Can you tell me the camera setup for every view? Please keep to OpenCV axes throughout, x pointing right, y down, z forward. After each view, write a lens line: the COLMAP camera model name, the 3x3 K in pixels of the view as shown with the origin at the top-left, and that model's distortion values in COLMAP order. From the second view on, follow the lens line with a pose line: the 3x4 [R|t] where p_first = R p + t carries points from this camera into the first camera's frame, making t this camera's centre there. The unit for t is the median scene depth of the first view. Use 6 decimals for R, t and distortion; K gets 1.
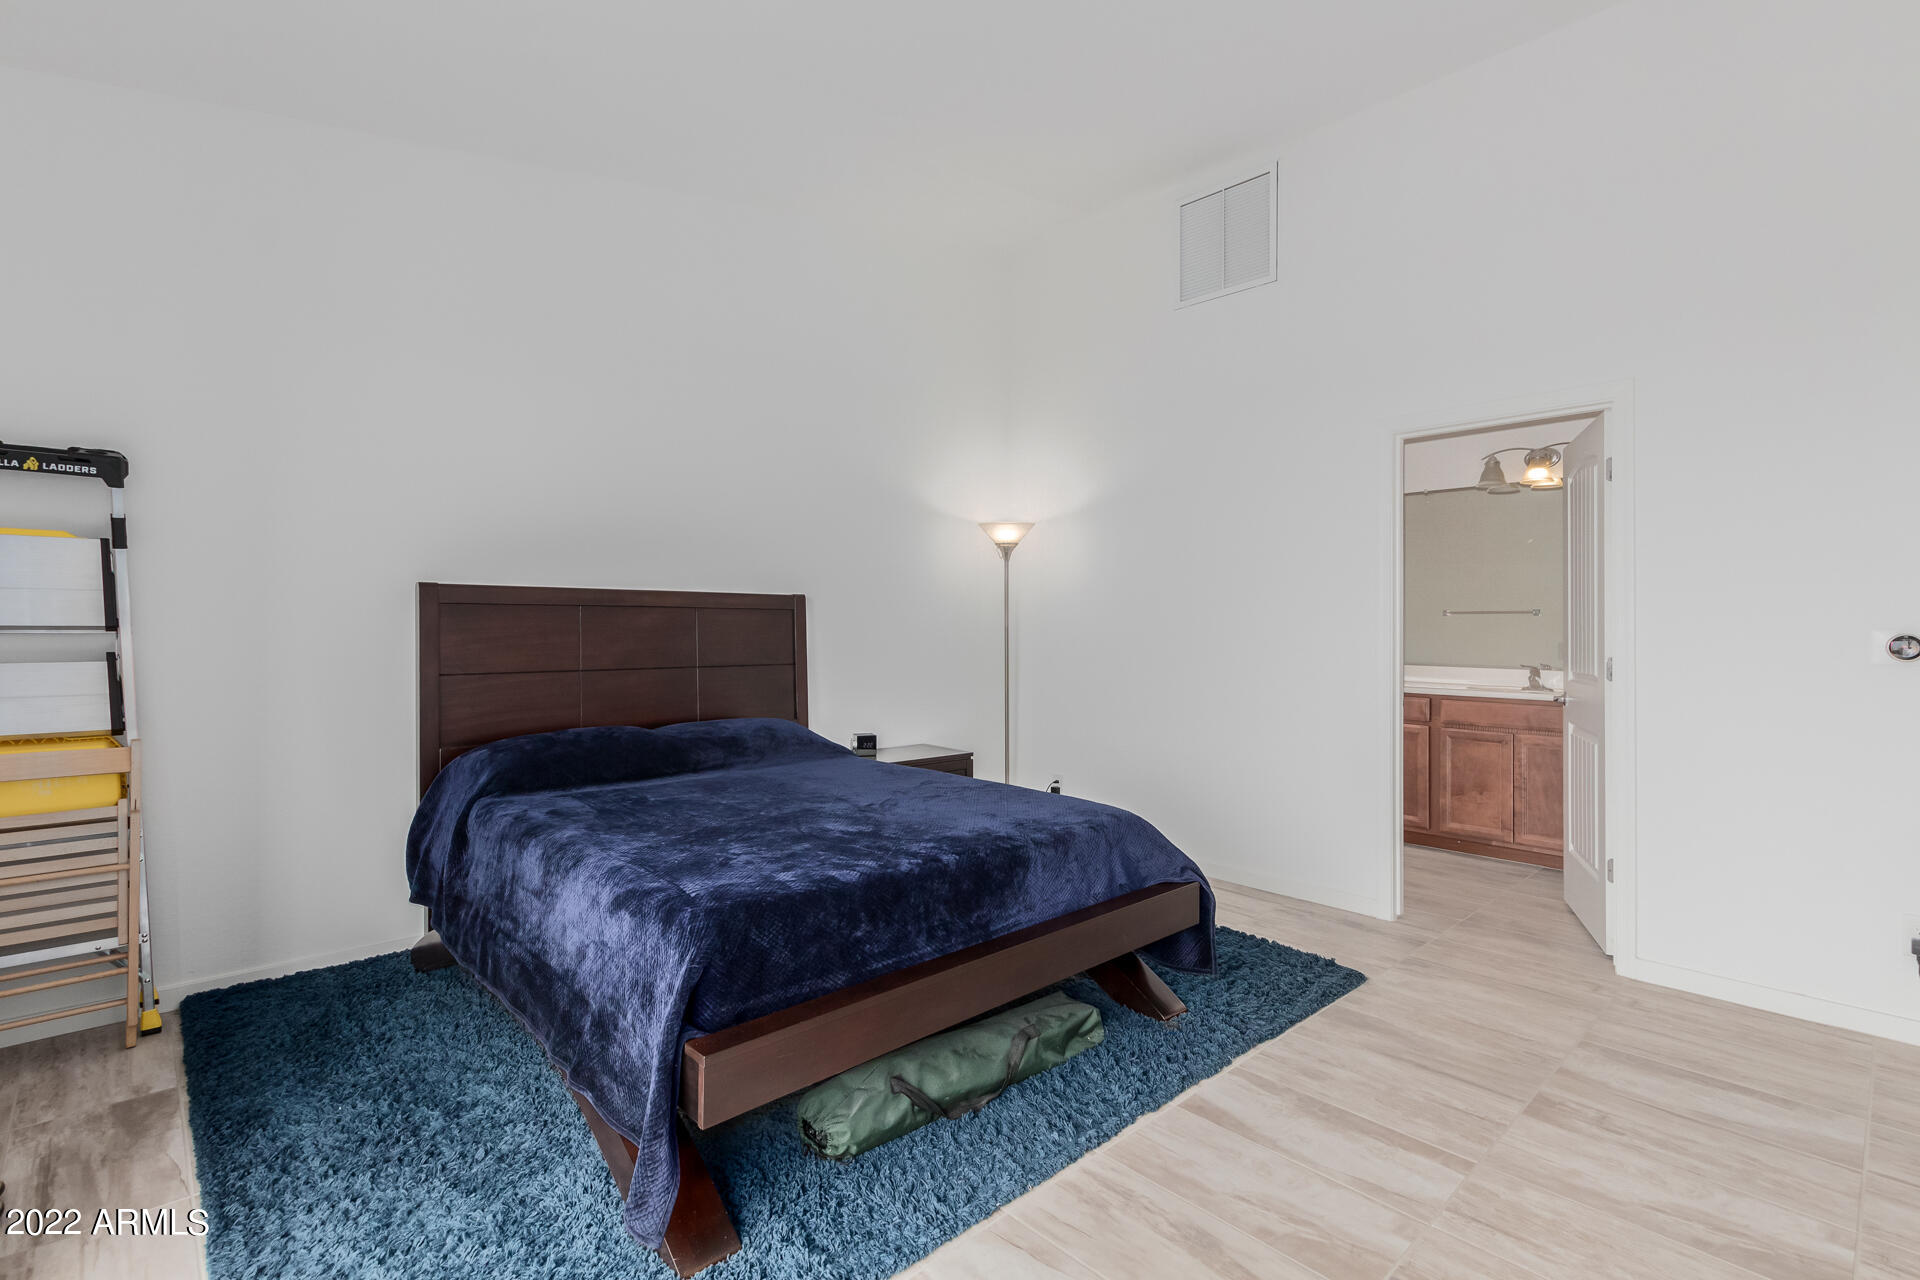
lens RADIAL K [[881.2, 0, 955.4], [0, 881.2, 631.1], [0, 0, 1]] dist [0.007171, -0.003191]
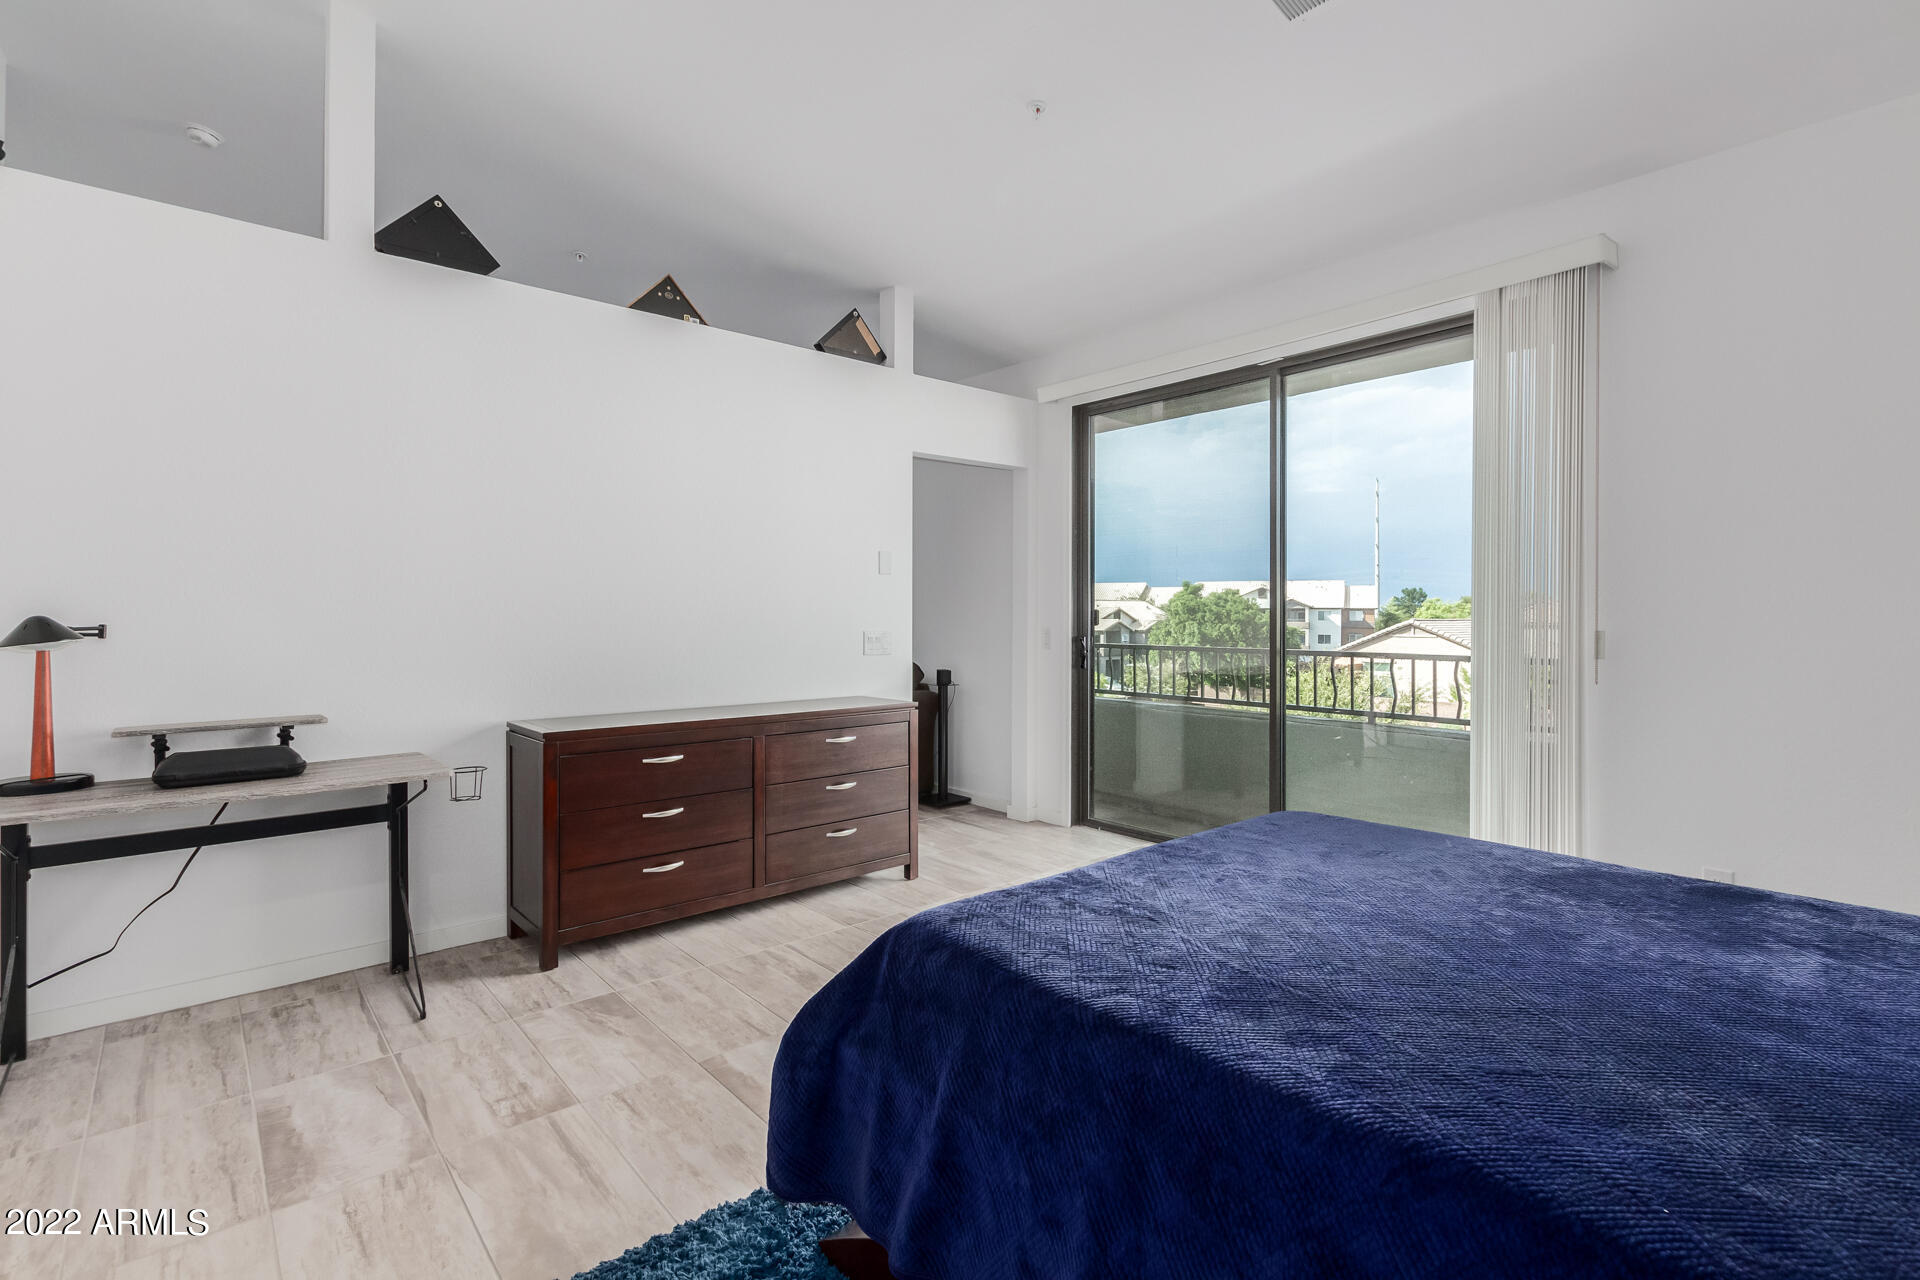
lens RADIAL K [[881.2, 0, 956.4], [0, 881.2, 623.1], [0, 0, 1]] dist [0.007171, -0.003191]
pose [[-0.999345, -0.007074, 0.035476, 0.181652], [-0.006559, 0.999872, 0.014613, -0.008577], [-0.035575, 0.014371, -0.999264, 1.935699]]
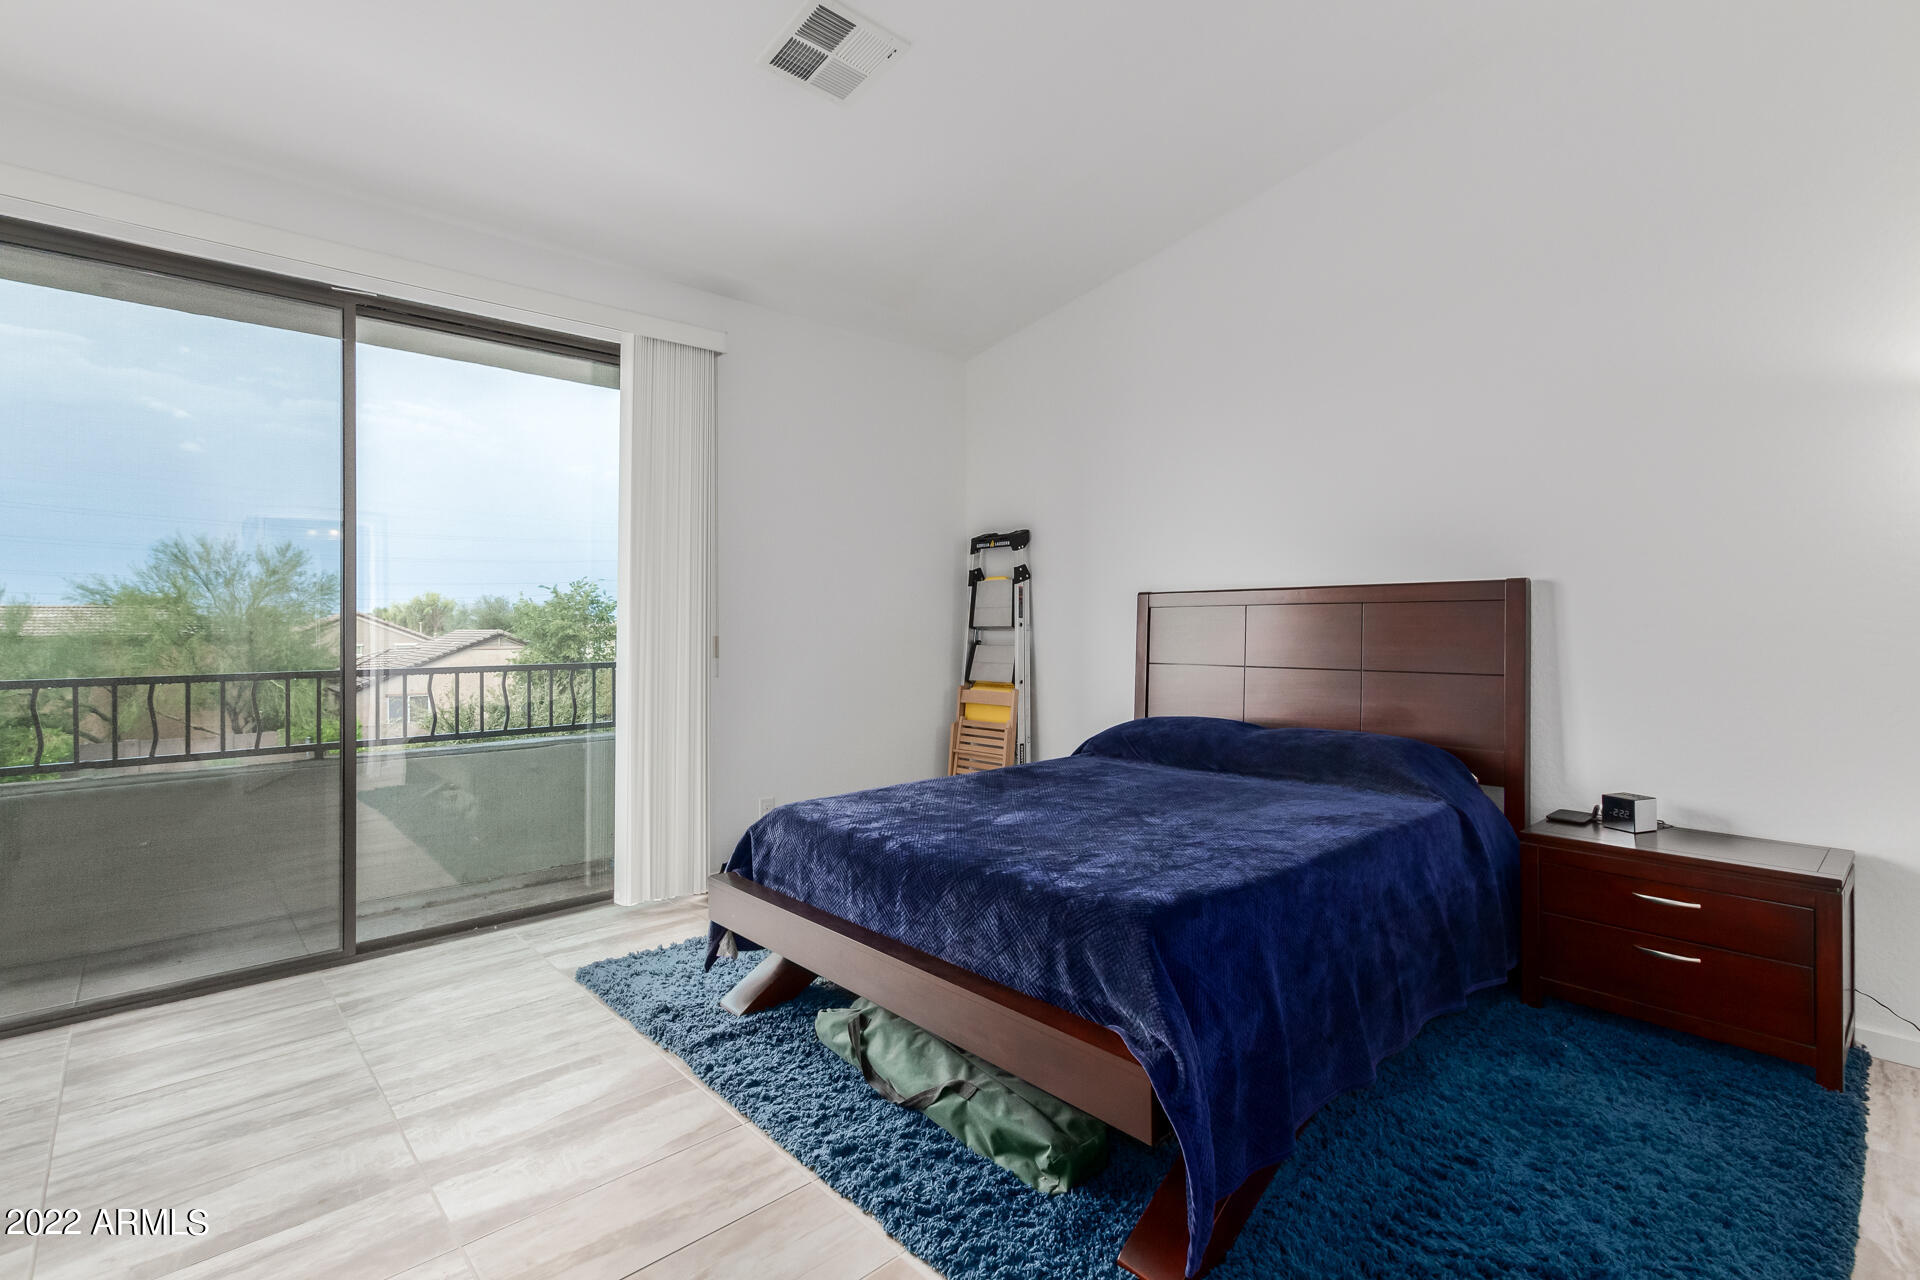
lens RADIAL K [[881.2, 0, 990.2], [0, 881.2, 634.8], [0, 0, 1]] dist [0.007171, -0.003191]
pose [[0.010763, 0.006017, -0.999924, 1.000923], [-0.001559, 0.999981, 0.006001, 0.002340], [0.999941, 0.001494, 0.010772, 1.068323]]
